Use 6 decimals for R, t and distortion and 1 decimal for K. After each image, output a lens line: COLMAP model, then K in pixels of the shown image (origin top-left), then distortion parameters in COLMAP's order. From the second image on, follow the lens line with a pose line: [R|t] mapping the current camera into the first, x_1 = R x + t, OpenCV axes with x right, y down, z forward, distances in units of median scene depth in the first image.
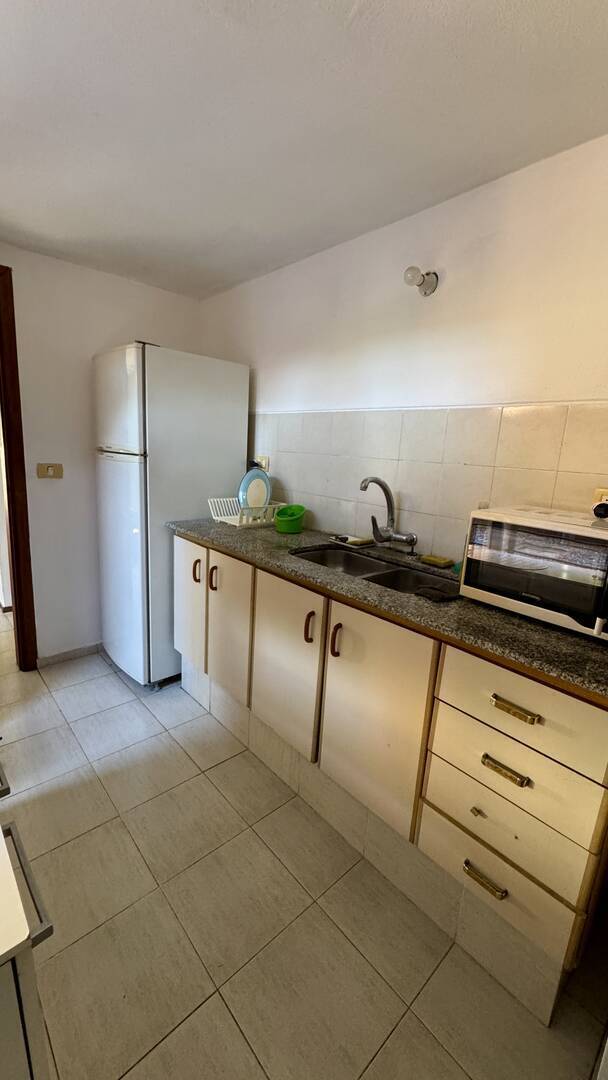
lens RADIAL K [[433.3, 0, 305.3], [0, 433.3, 541.0], [0, 0, 1]] dist [-0.002652, 0.000157]
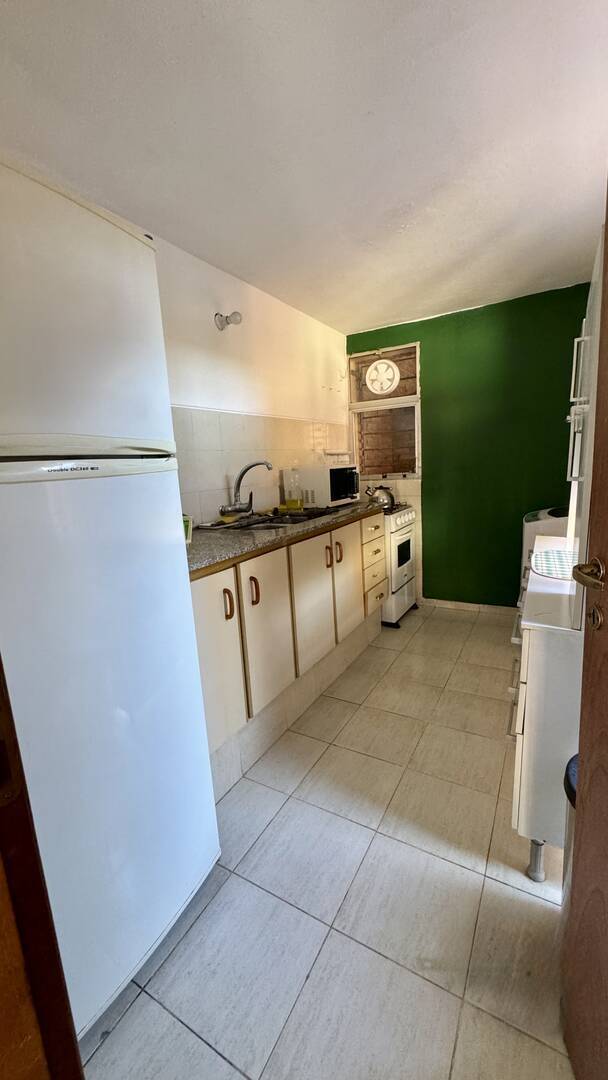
lens RADIAL K [[433.3, 0, 305.2], [0, 433.3, 543.3], [0, 0, 1]] dist [-0.002652, 0.000157]
pose [[-0.314408, -0.214010, 0.924850, -1.204809], [0.236661, 0.925824, 0.294690, -0.274334], [-0.919314, 0.311529, -0.240439, 1.278283]]
